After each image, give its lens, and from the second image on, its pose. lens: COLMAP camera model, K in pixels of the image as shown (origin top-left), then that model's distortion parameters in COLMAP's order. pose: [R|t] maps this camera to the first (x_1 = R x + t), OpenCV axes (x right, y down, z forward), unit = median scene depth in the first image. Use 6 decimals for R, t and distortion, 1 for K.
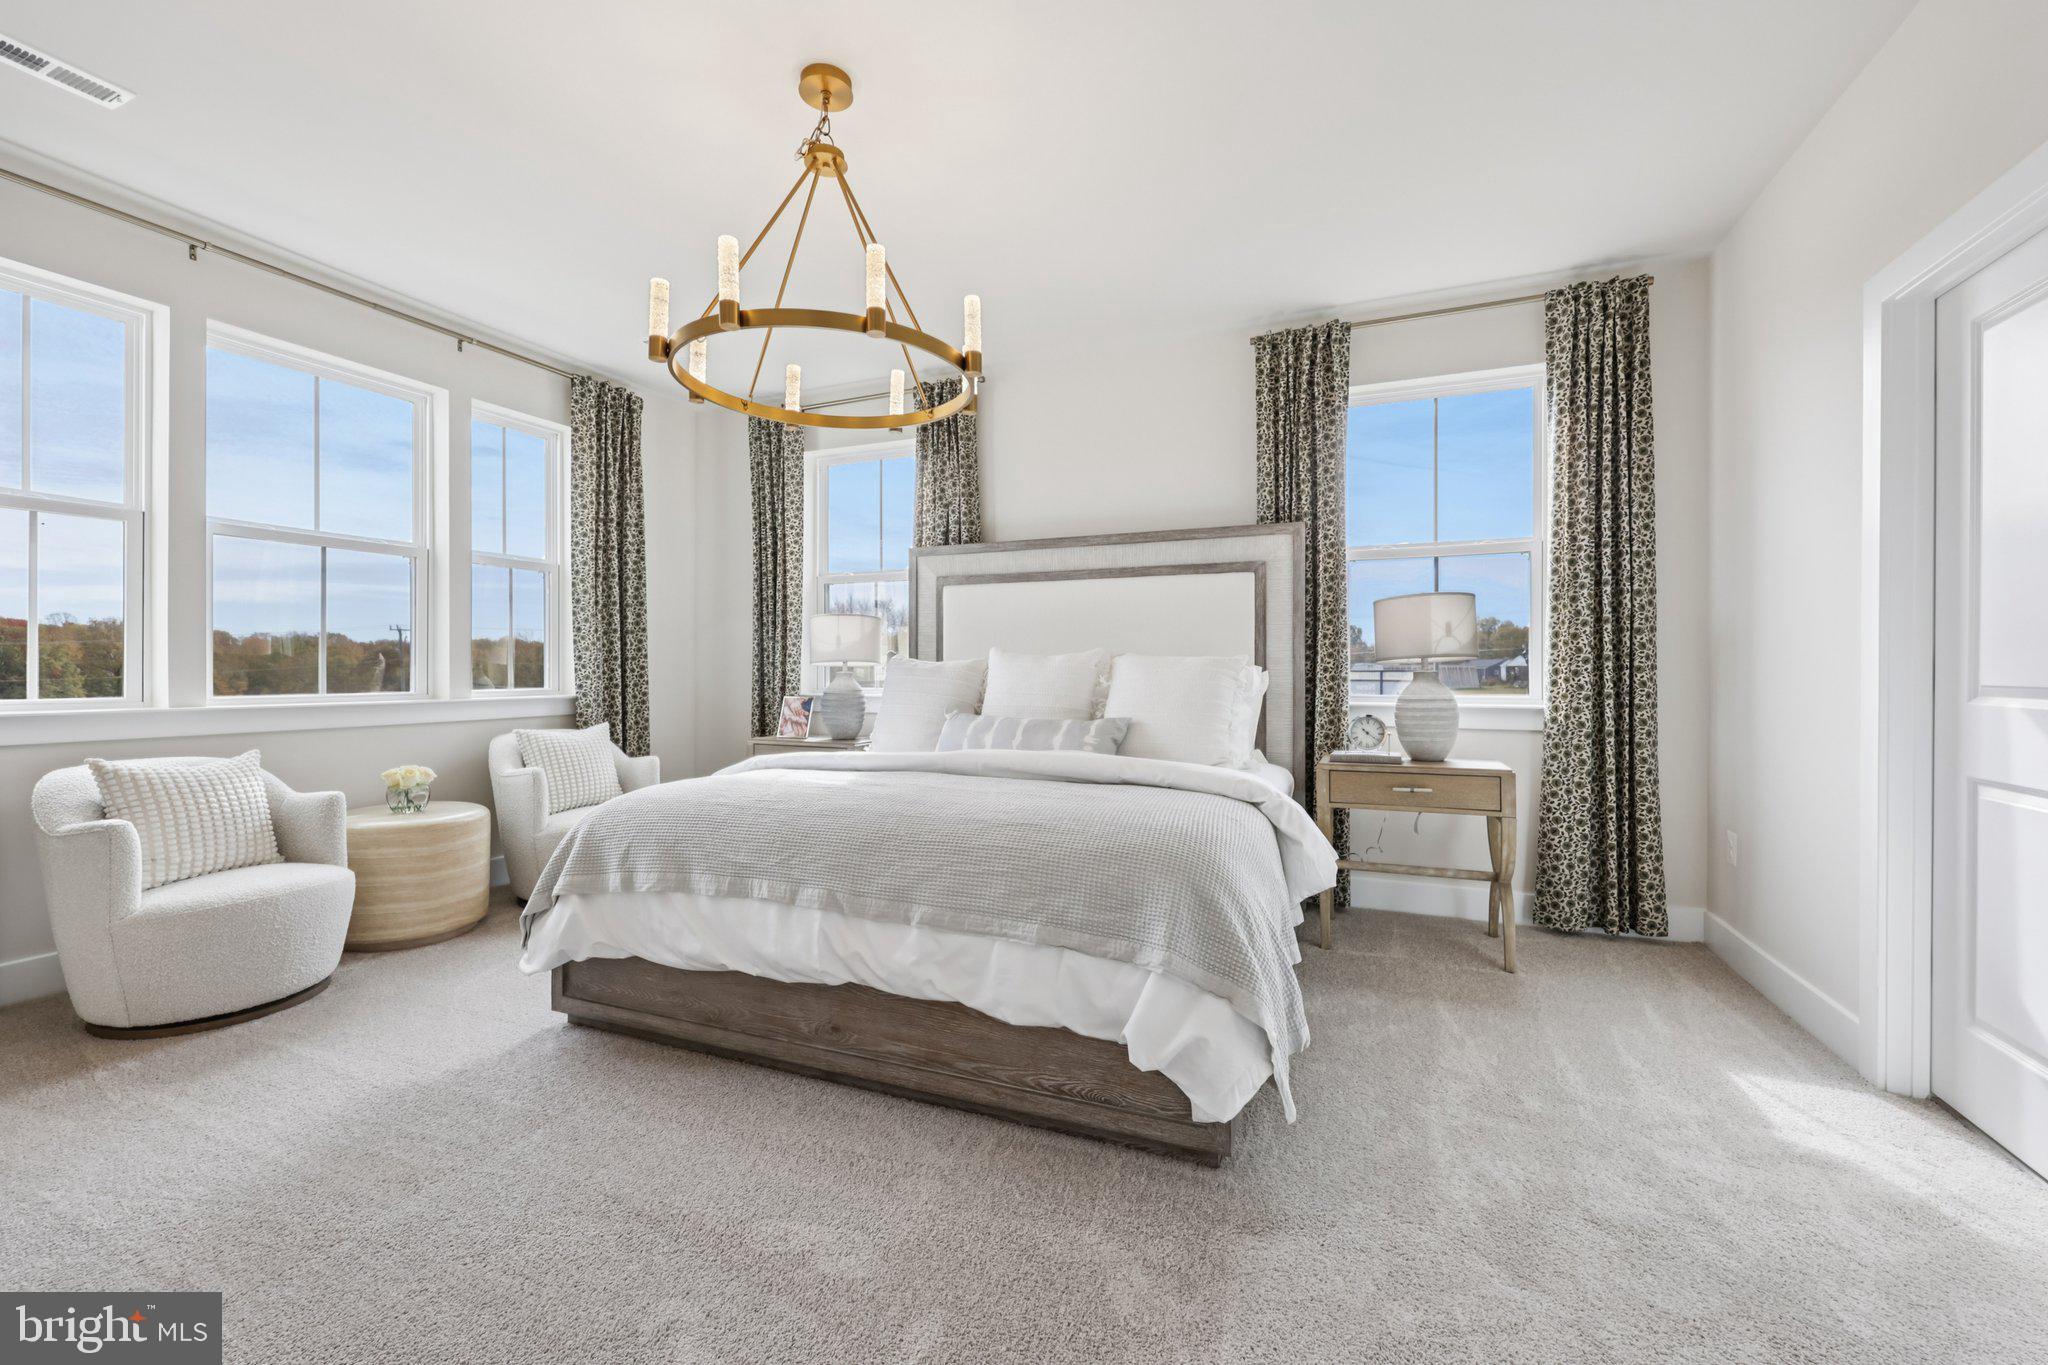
lens RADIAL K [[828.4, 0, 1034.8], [0, 828.4, 673.3], [0, 0, 1]] dist [-0.001860, 0.000655]
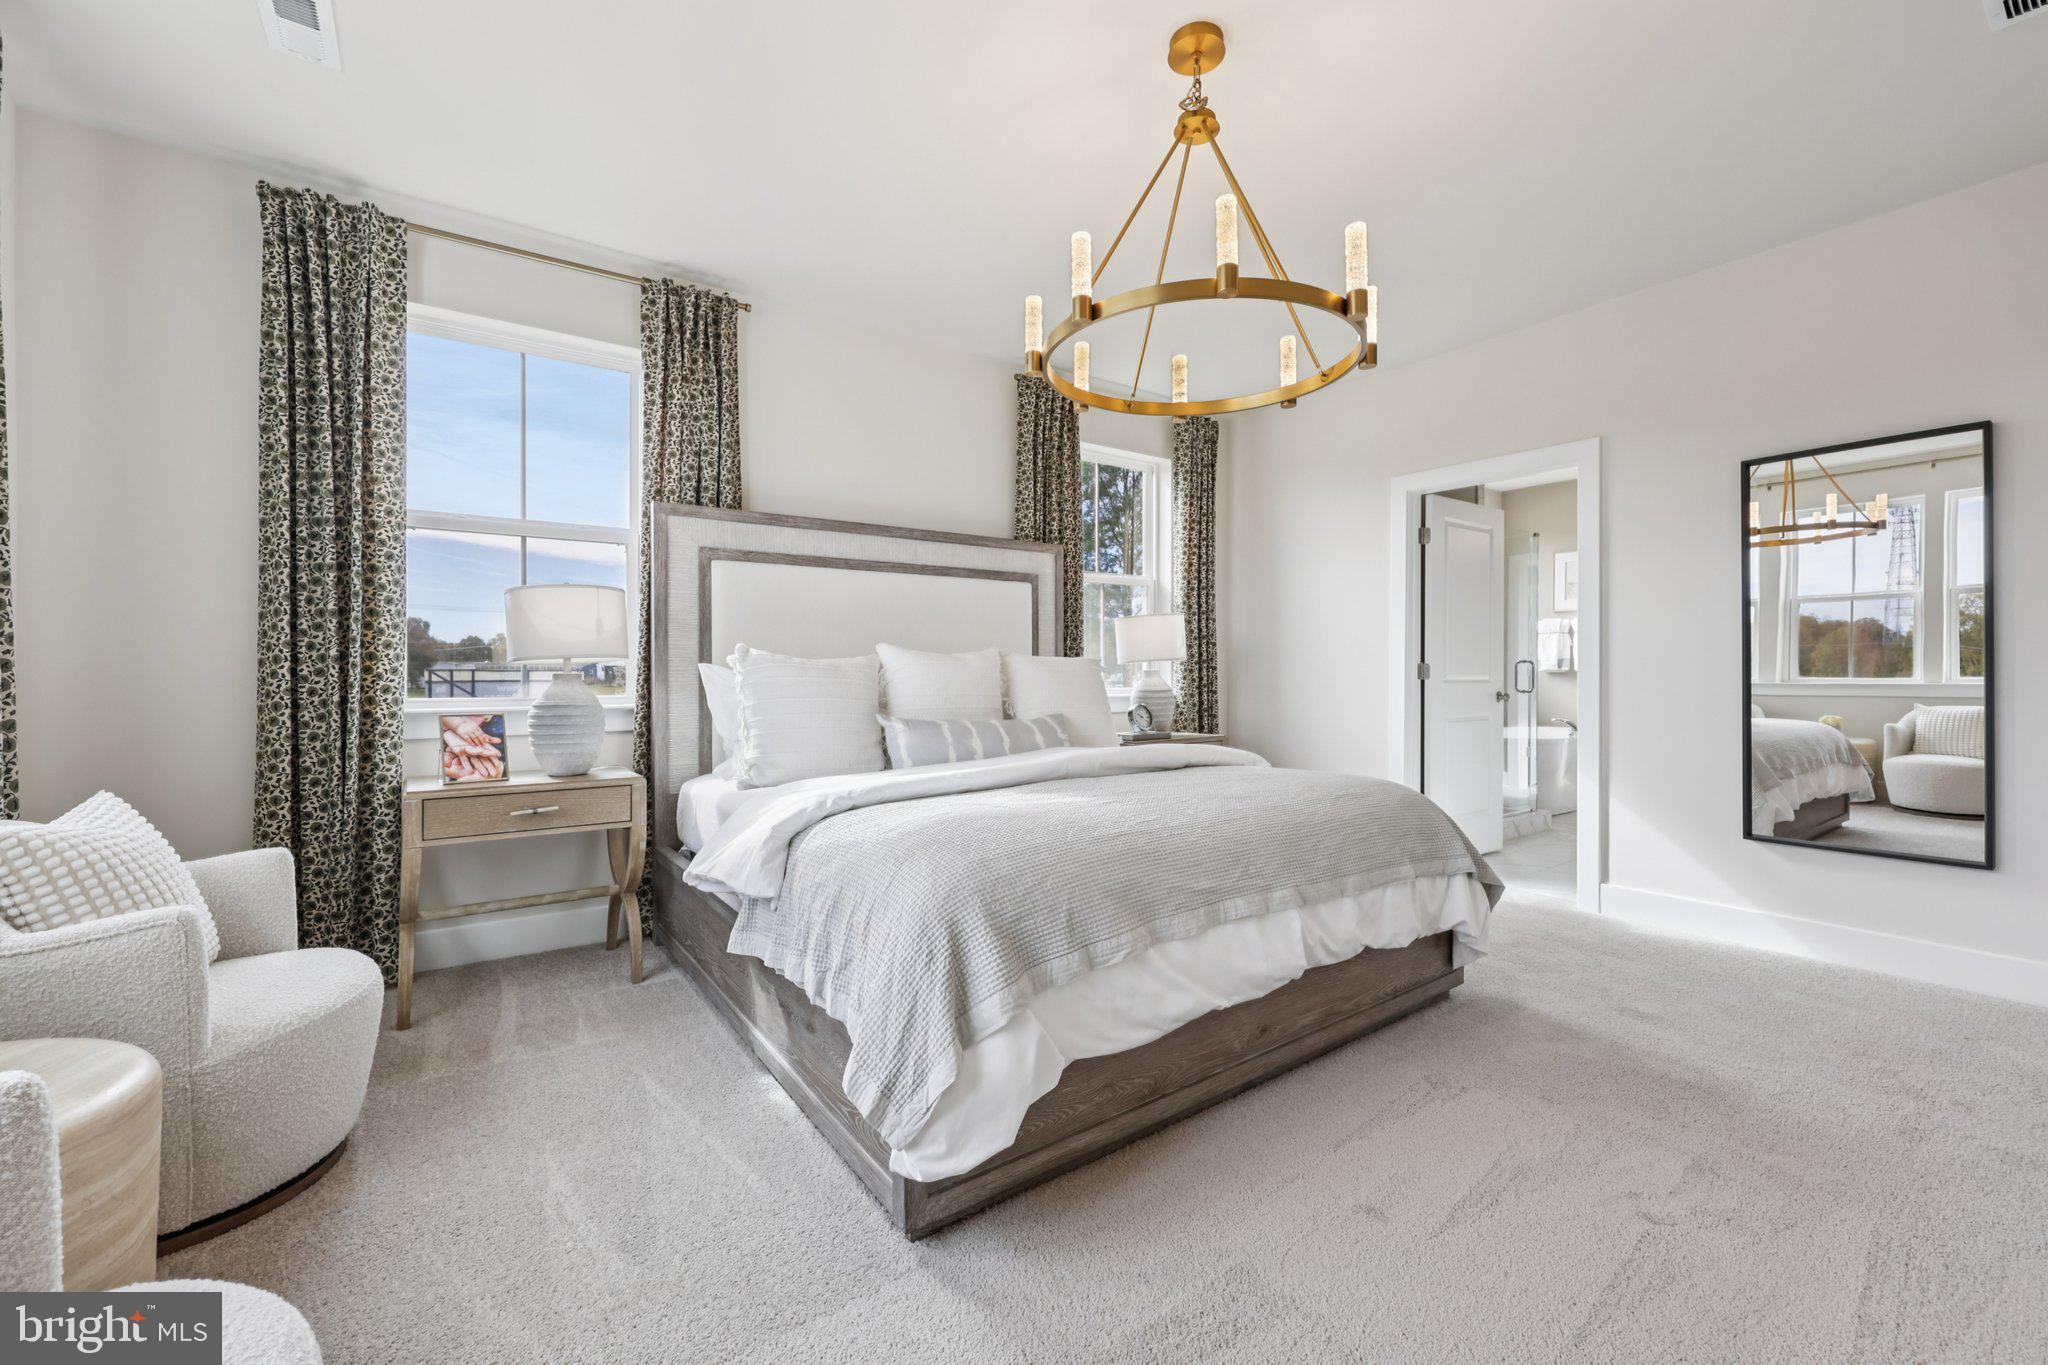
lens RADIAL K [[828.4, 0, 1032.4], [0, 828.4, 669.6], [0, 0, 1]] dist [-0.001860, 0.000655]
pose [[0.526265, -0.001427, 0.850320, -0.650647], [0.004081, 0.999991, -0.000848, -0.002672], [-0.850311, 0.003917, 0.526266, 0.374194]]
